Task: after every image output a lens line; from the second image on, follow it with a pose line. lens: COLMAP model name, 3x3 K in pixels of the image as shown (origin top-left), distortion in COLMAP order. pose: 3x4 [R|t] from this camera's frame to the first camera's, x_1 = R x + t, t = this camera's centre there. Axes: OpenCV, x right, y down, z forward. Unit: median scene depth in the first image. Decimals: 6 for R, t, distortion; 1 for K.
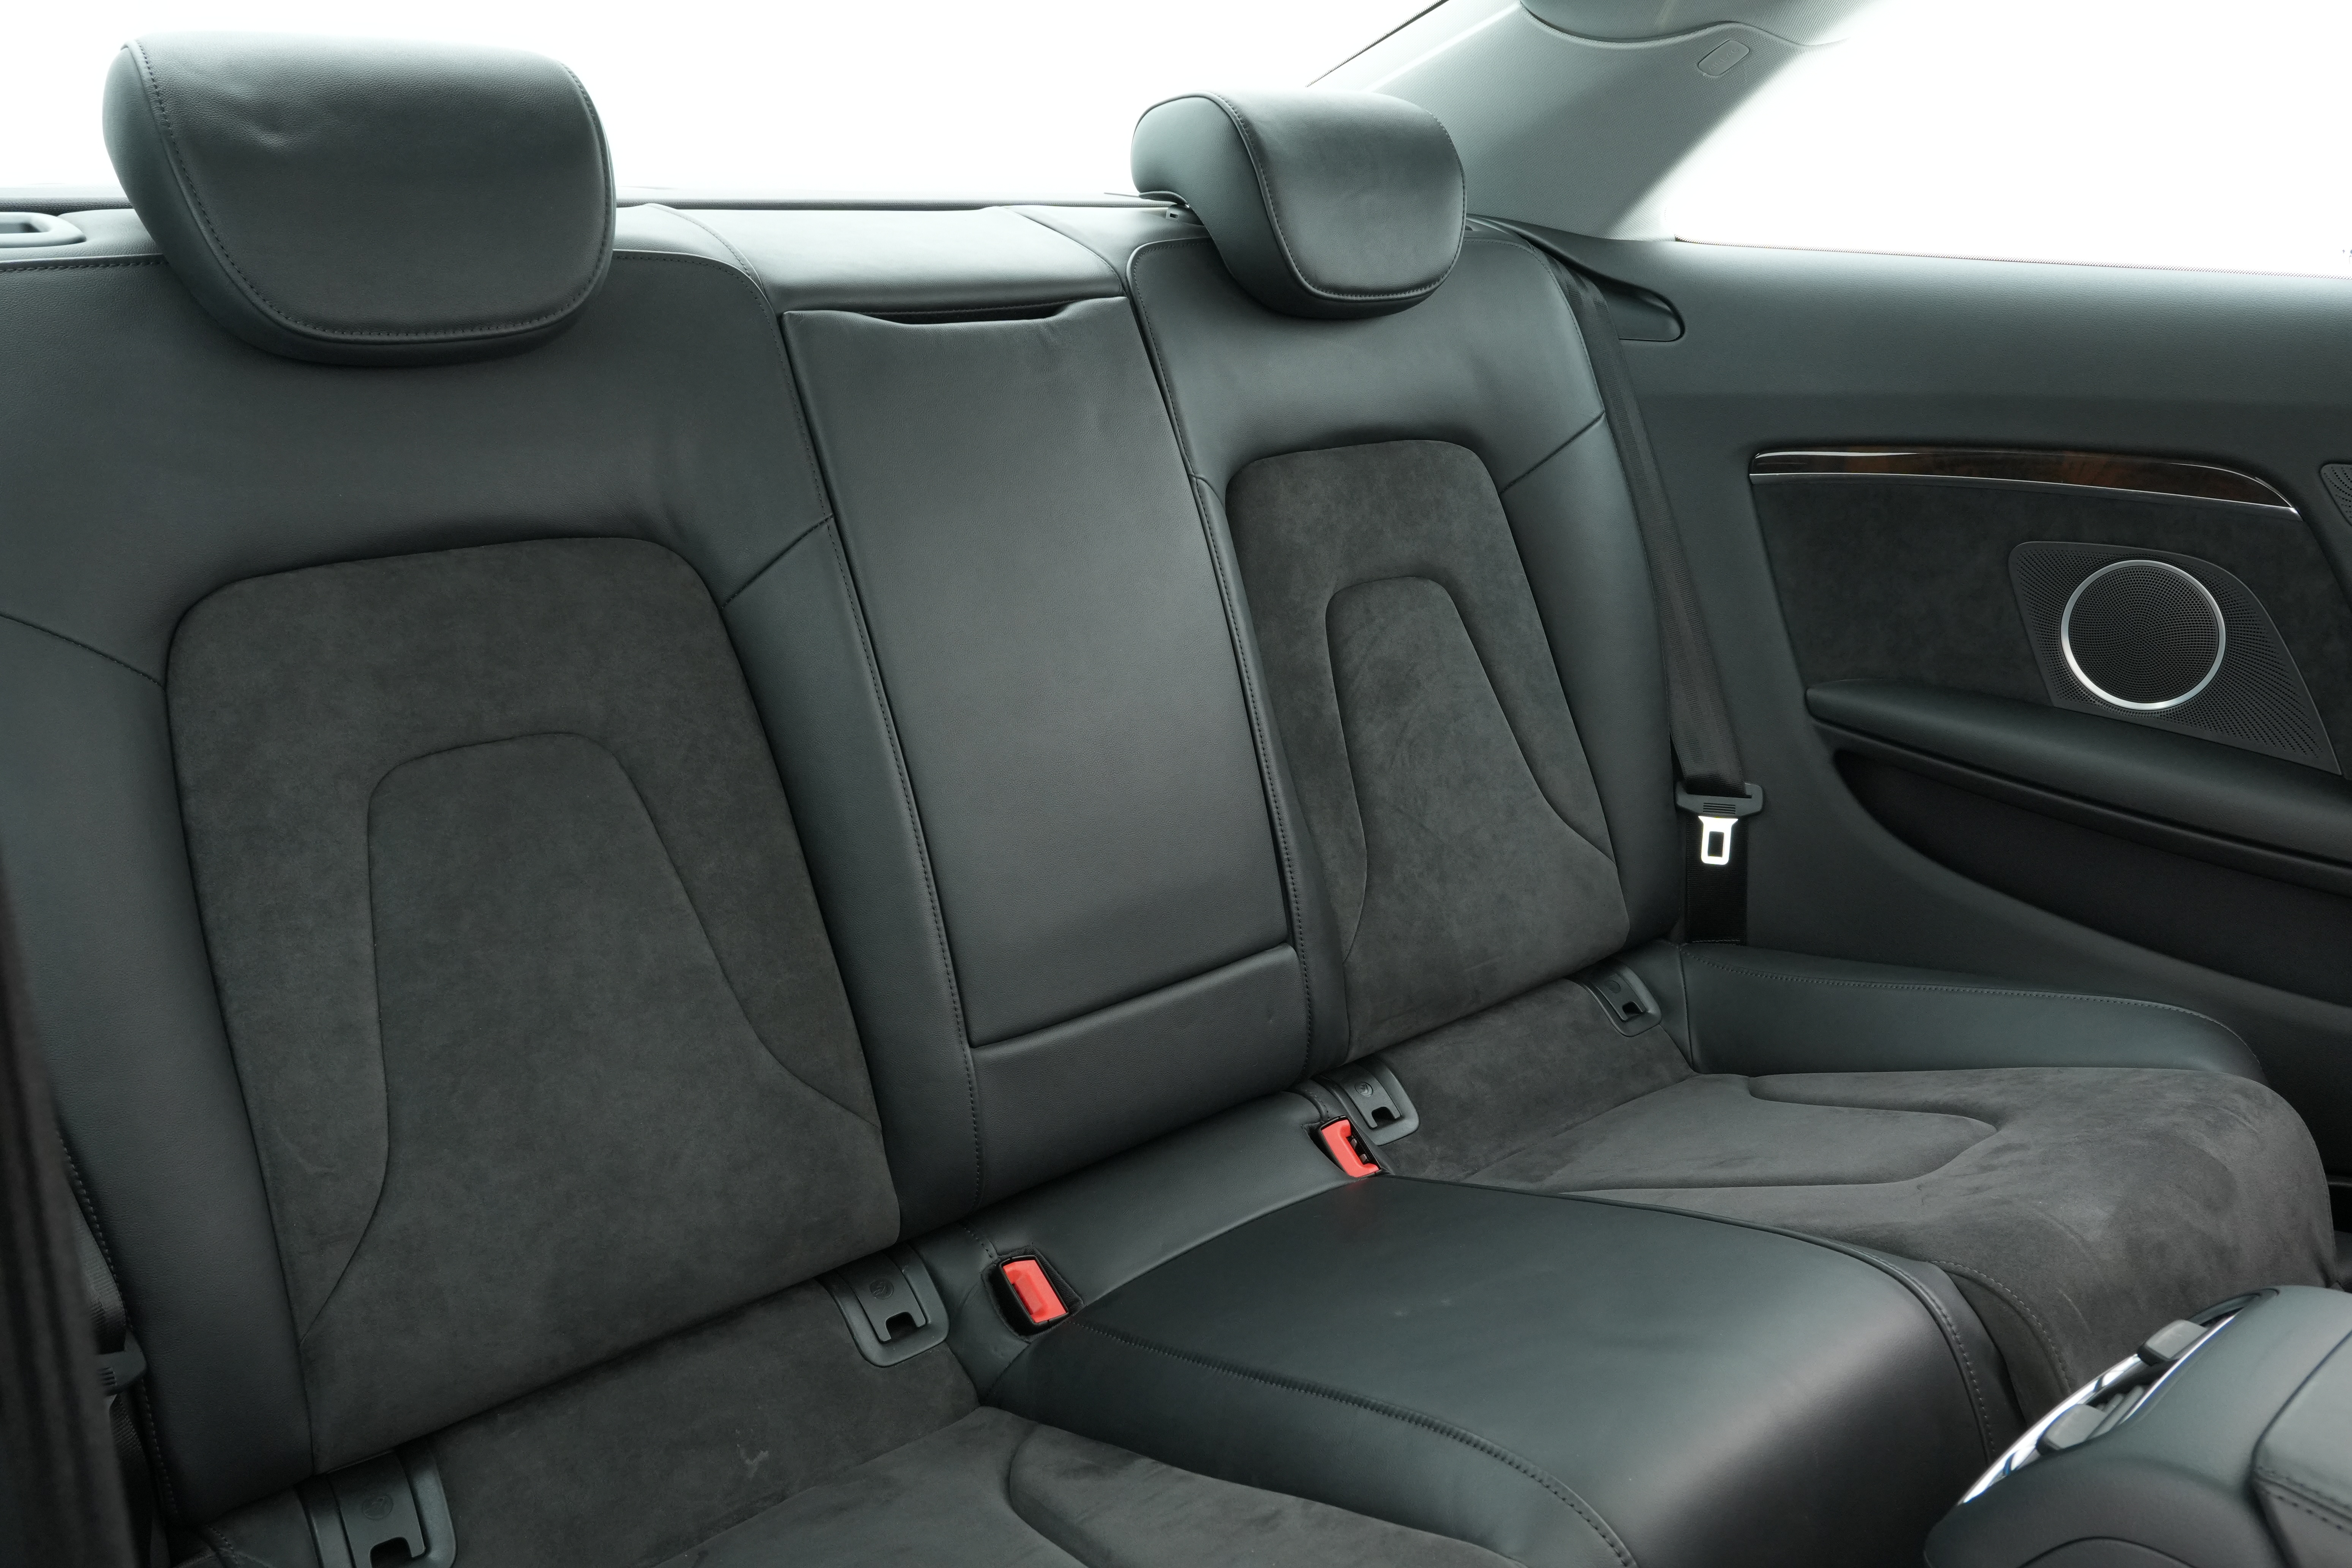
lens RADIAL K [[1822.1, 0, 1190.8], [0, 1822.1, 766.9], [0, 0, 1]] dist [-0.013928, 0.033514]
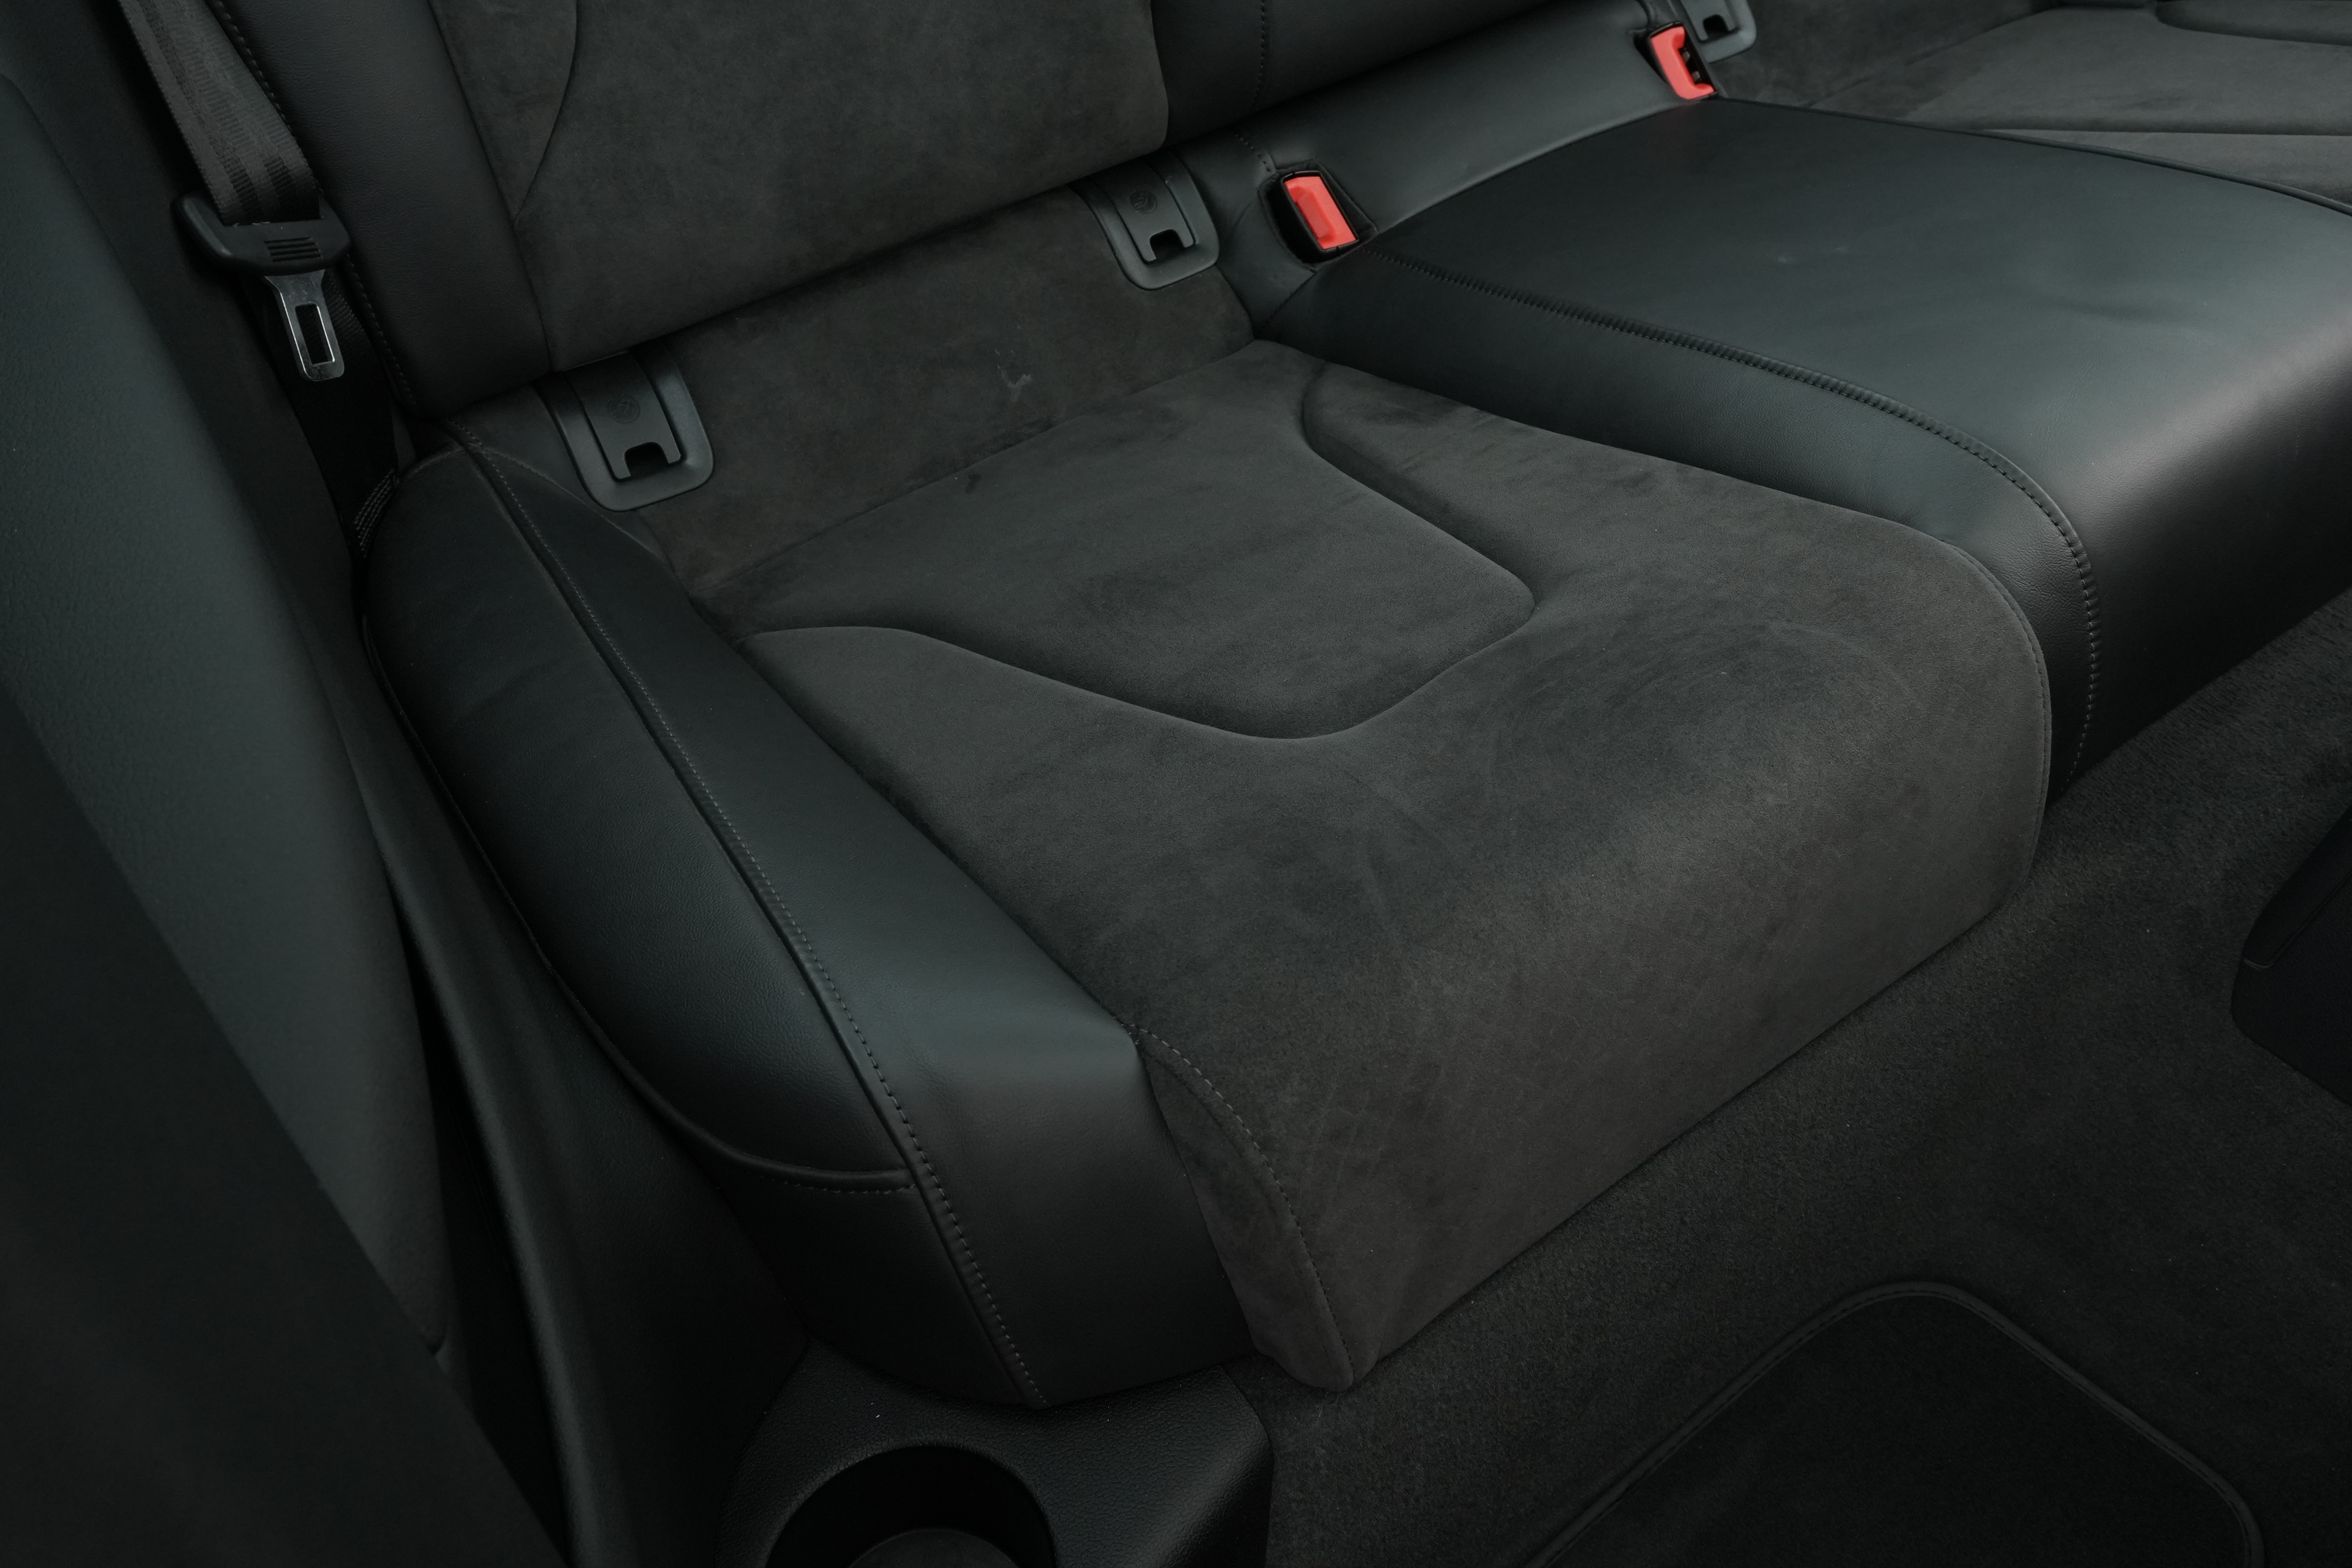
lens RADIAL K [[1822.1, 0, 1191.8], [0, 1822.1, 789.7], [0, 0, 1]] dist [-0.013928, 0.033514]
pose [[0.998129, 0.059318, -0.014808, -0.130908], [-0.041708, 0.837742, 0.544470, 0.055025], [0.044702, -0.542834, 0.838649, 0.138632]]
